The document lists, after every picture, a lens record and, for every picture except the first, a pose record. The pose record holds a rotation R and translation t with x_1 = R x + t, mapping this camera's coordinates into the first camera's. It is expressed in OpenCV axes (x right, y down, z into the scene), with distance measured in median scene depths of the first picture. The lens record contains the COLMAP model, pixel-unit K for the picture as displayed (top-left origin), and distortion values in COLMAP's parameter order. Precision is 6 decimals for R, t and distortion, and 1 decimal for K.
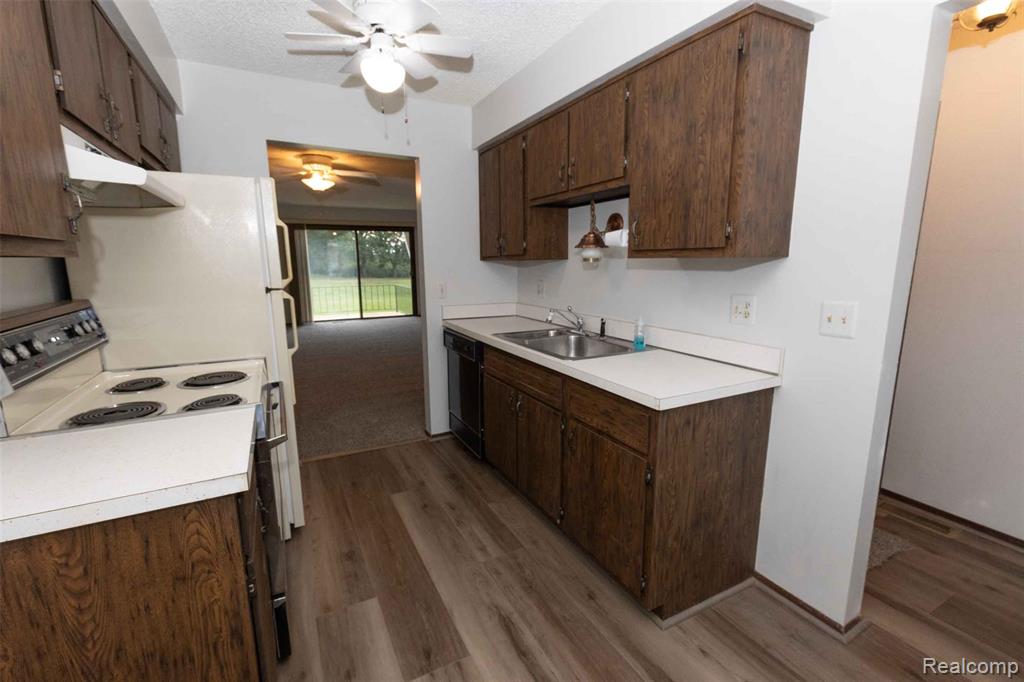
lens RADIAL K [[451.1, 0, 514.5], [0, 451.1, 339.8], [0, 0, 1]] dist [0.001050, -0.000014]
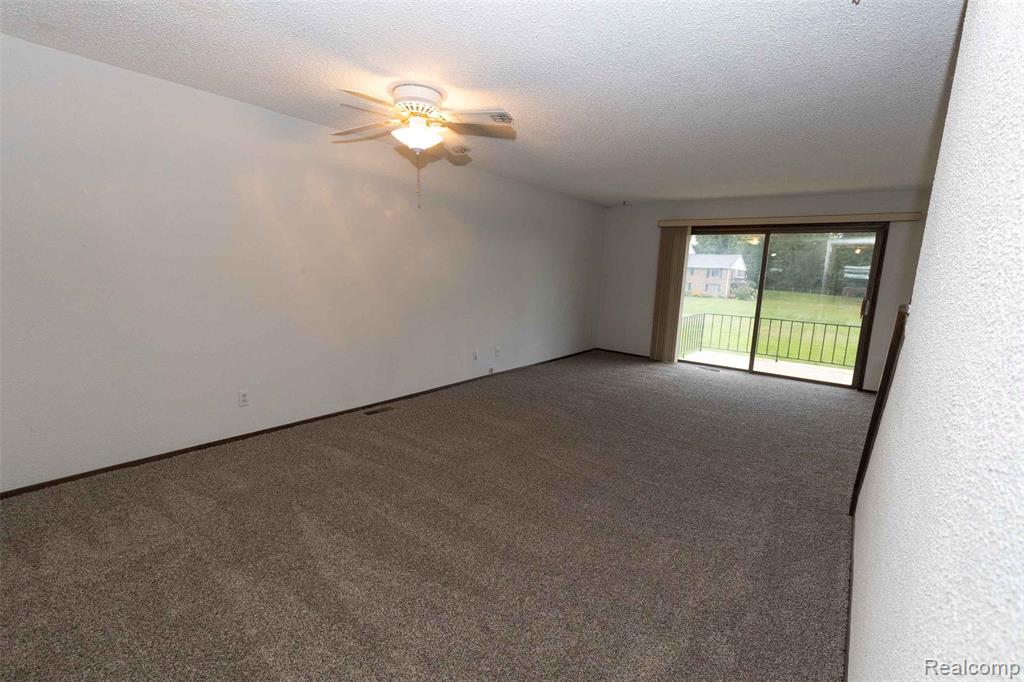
lens RADIAL K [[458.6, 0, 510.4], [0, 458.6, 342.8], [0, 0, 1]] dist [0.004151, -0.000222]
pose [[0.412884, 0.167573, -0.895235, 0.522658], [-0.202315, 0.975246, 0.089241, -0.422120], [0.888029, 0.144274, 0.436566, 2.320479]]
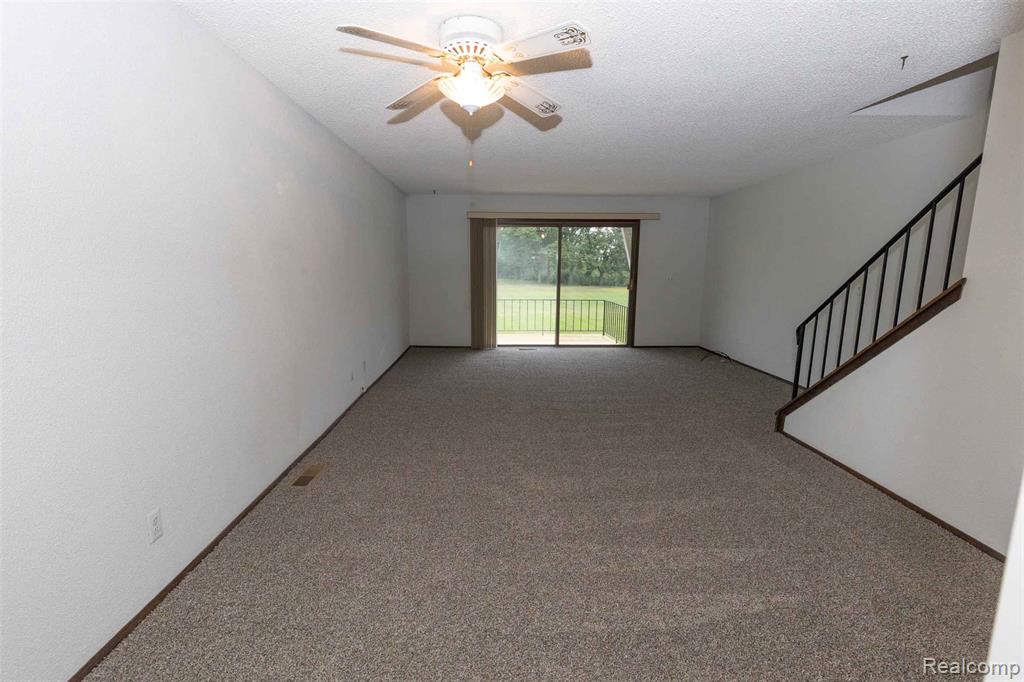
lens RADIAL K [[457.5, 0, 511.0], [0, 457.5, 346.5], [0, 0, 1]] dist [0.001800, 0.000008]
pose [[0.901056, 0.084303, -0.425430, -0.491524], [-0.086470, 0.996152, 0.014253, -0.277350], [0.424995, 0.023944, 0.904879, 1.627998]]
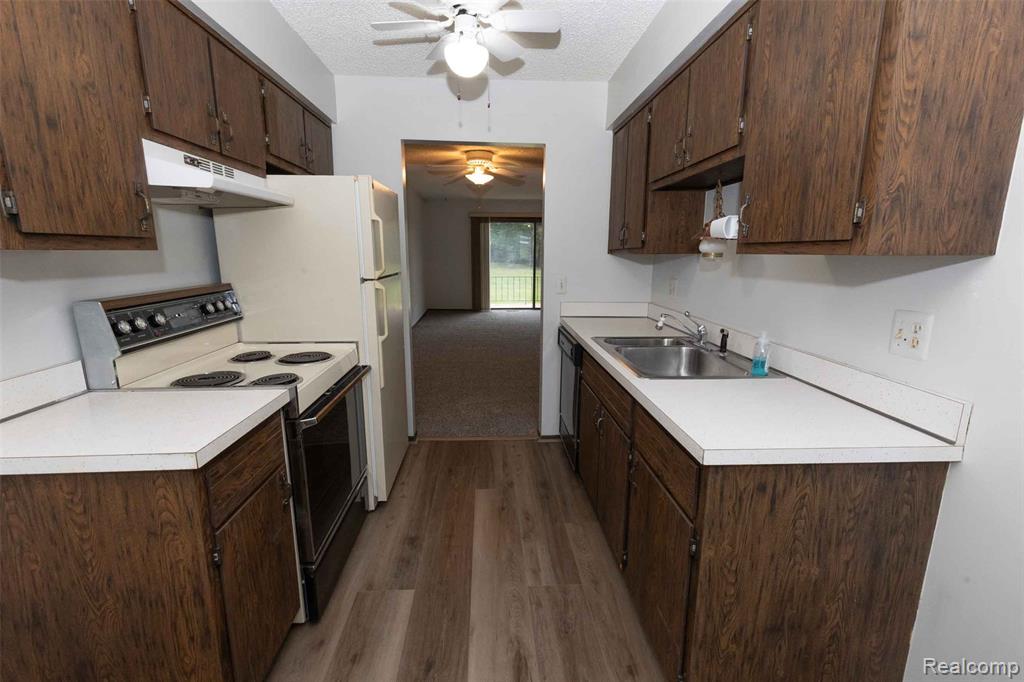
lens RADIAL K [[458.6, 0, 510.4], [0, 458.6, 342.8], [0, 0, 1]] dist [0.004151, -0.000222]
pose [[0.908449, 0.089335, -0.408337, 0.259248], [-0.080286, 0.995997, 0.039285, -0.035634], [0.410213, -0.002905, 0.911985, 0.156480]]
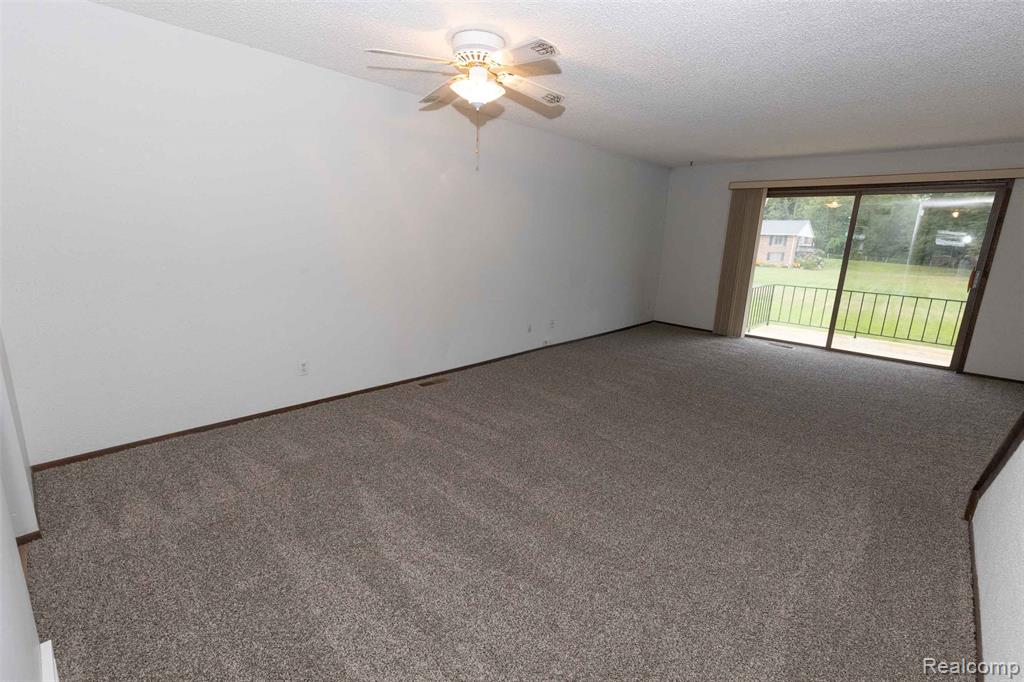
lens RADIAL K [[458.6, 0, 510.4], [0, 458.6, 342.8], [0, 0, 1]] dist [0.004151, -0.000222]
pose [[0.319384, 0.234252, -0.918216, 0.406120], [-0.204492, 0.963172, 0.174593, -0.413297], [0.925298, 0.132005, 0.355524, 2.308956]]
